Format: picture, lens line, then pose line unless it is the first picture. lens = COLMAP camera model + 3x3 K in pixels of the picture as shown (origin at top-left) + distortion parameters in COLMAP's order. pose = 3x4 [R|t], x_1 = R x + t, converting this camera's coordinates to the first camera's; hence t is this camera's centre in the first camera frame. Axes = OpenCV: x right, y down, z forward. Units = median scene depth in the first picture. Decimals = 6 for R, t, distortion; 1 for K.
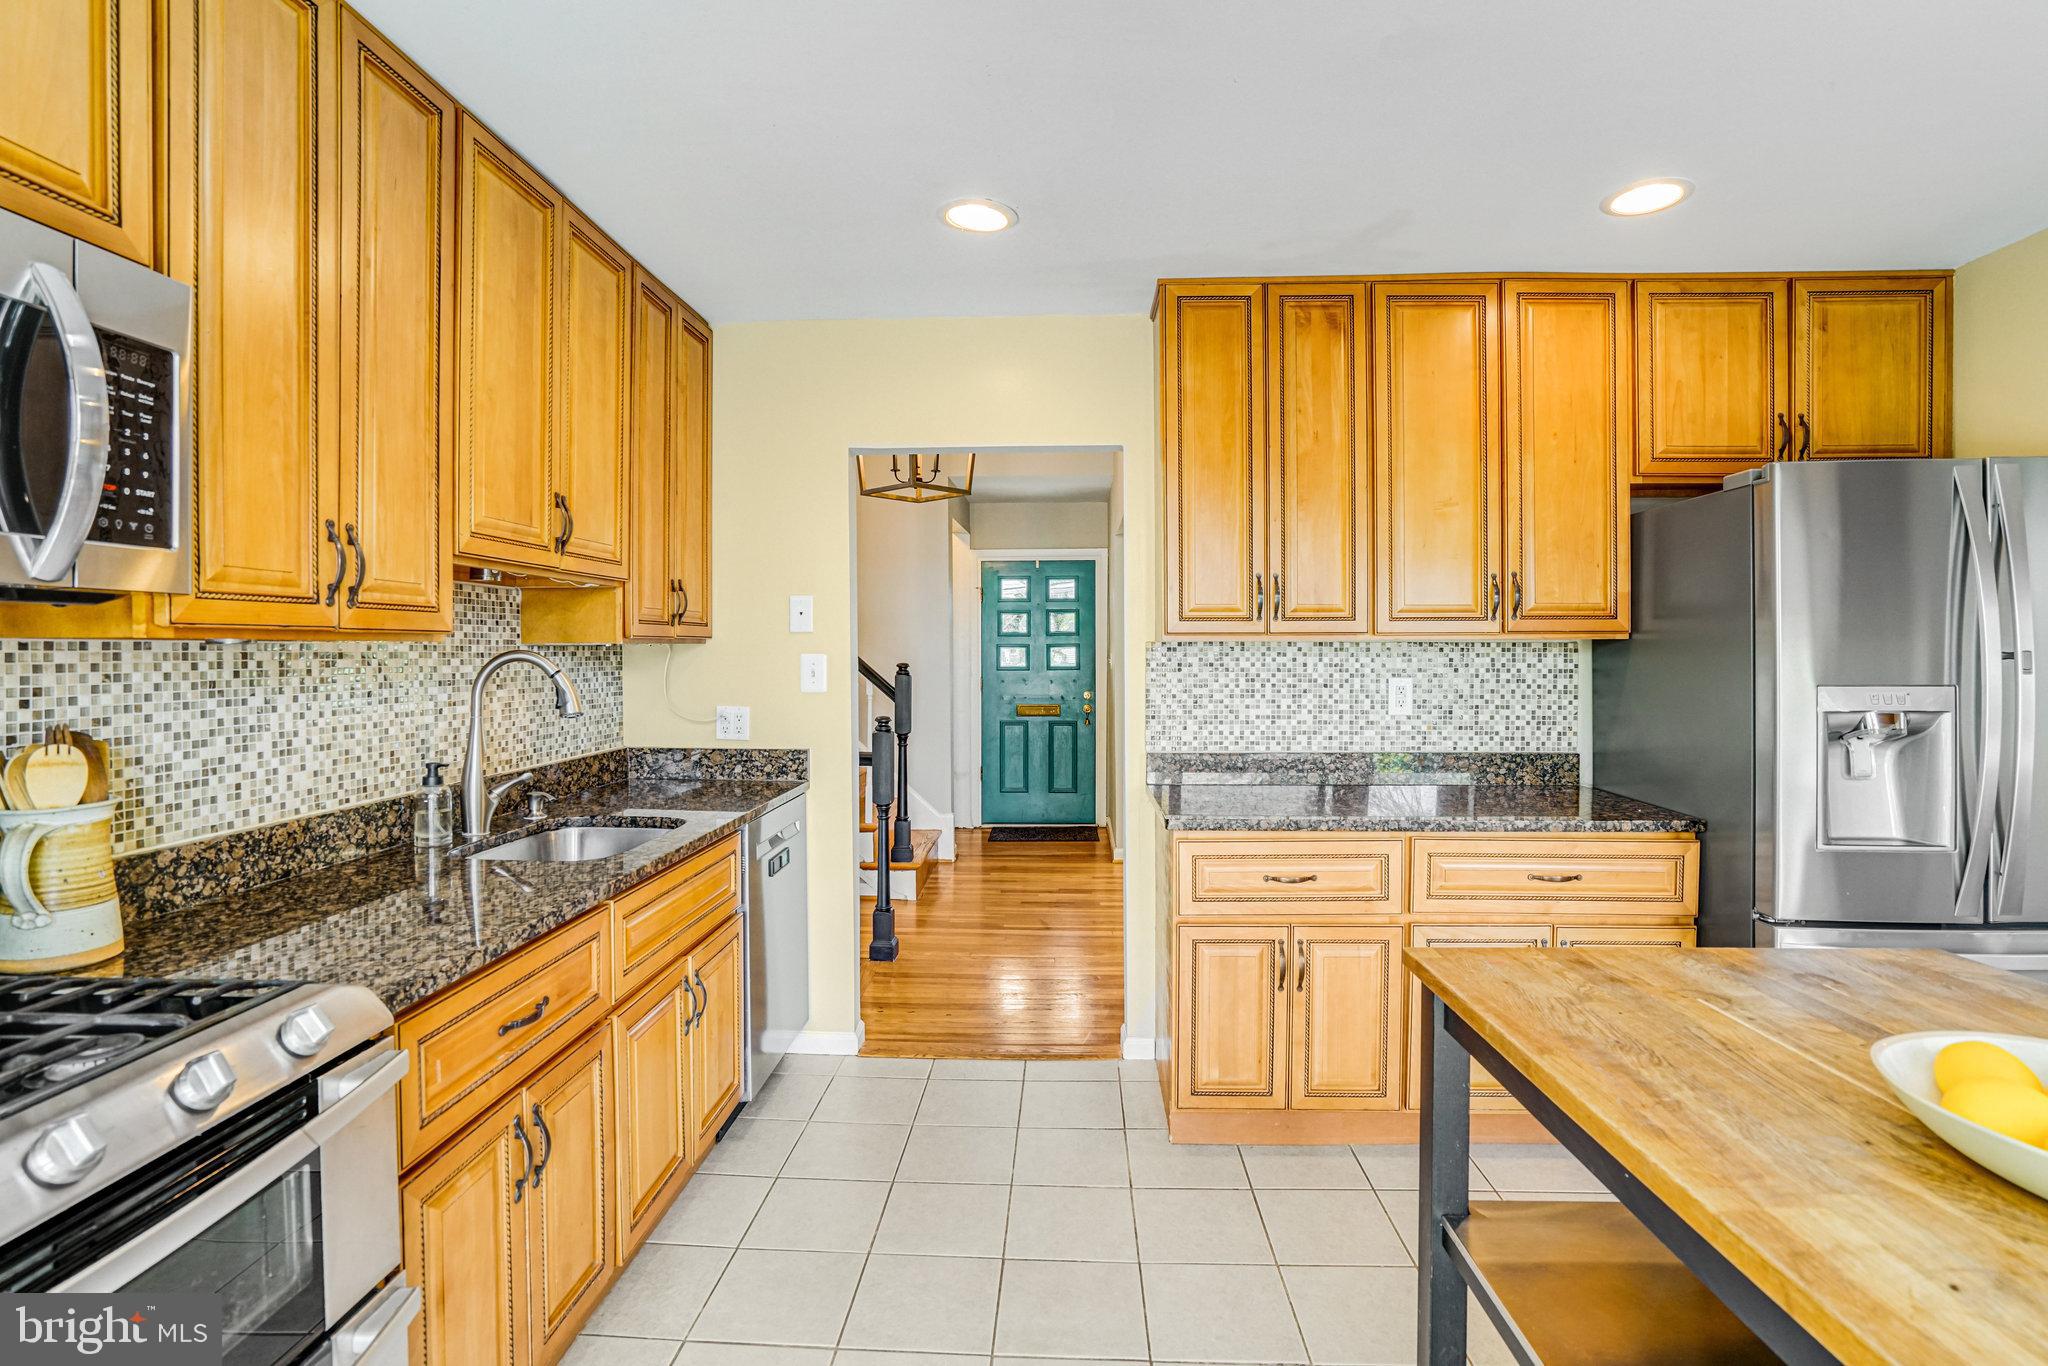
lens RADIAL K [[949.7, 0, 1059.5], [0, 949.7, 663.3], [0, 0, 1]] dist [-0.049645, 0.015336]
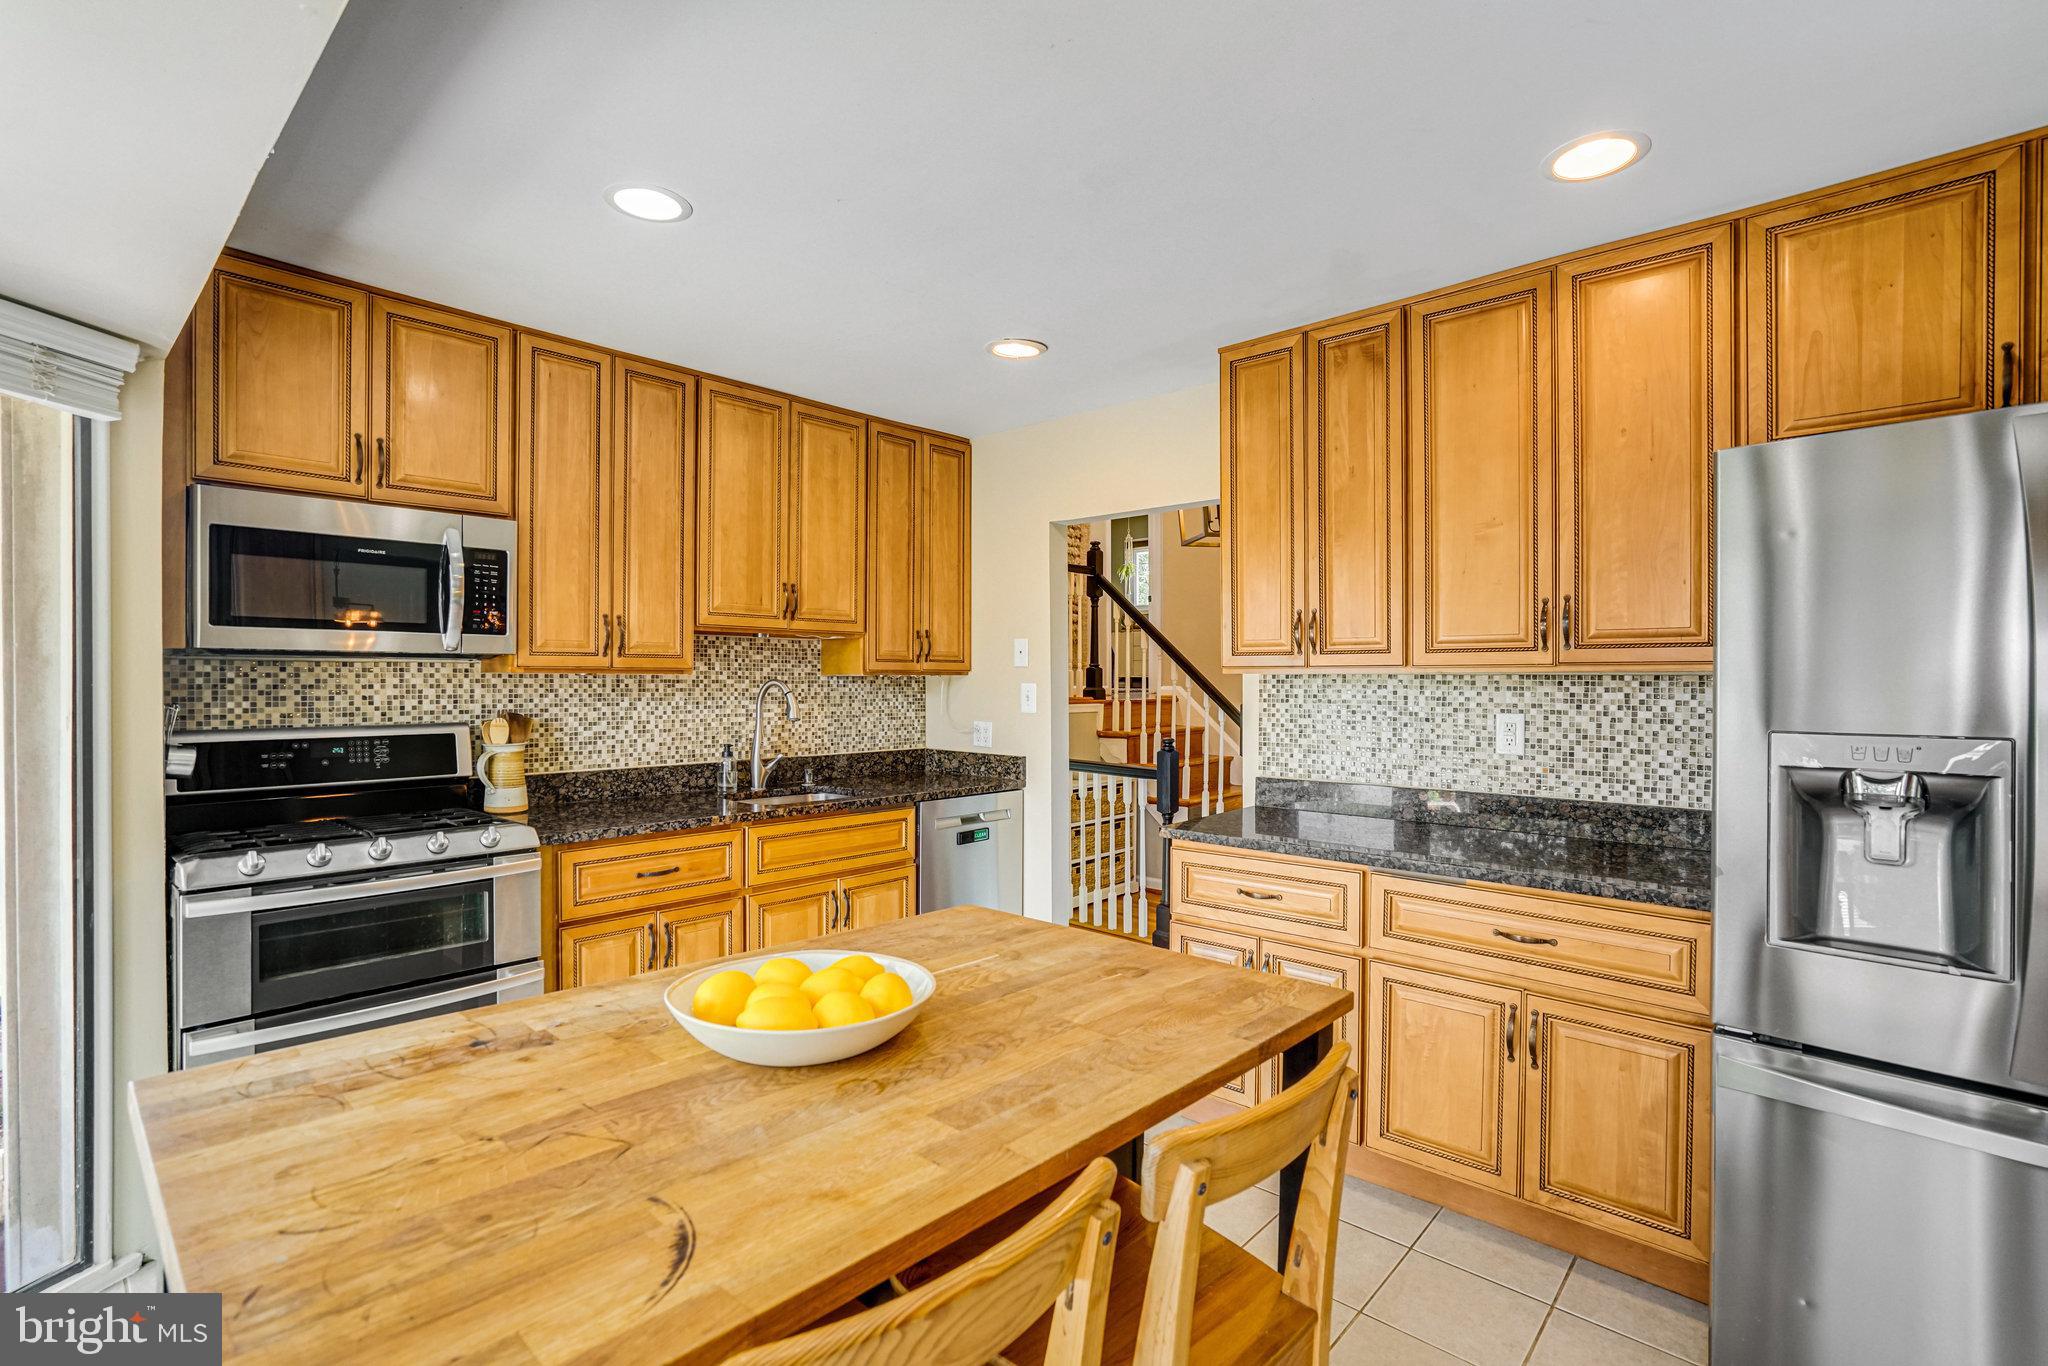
lens RADIAL K [[949.7, 0, 1043.8], [0, 949.7, 690.4], [0, 0, 1]] dist [-0.049645, 0.015336]
pose [[0.770311, 0.011247, -0.637569, 0.663080], [-0.014208, 0.999899, 0.000472, -0.001306], [0.637510, 0.008695, 0.770393, 0.014437]]
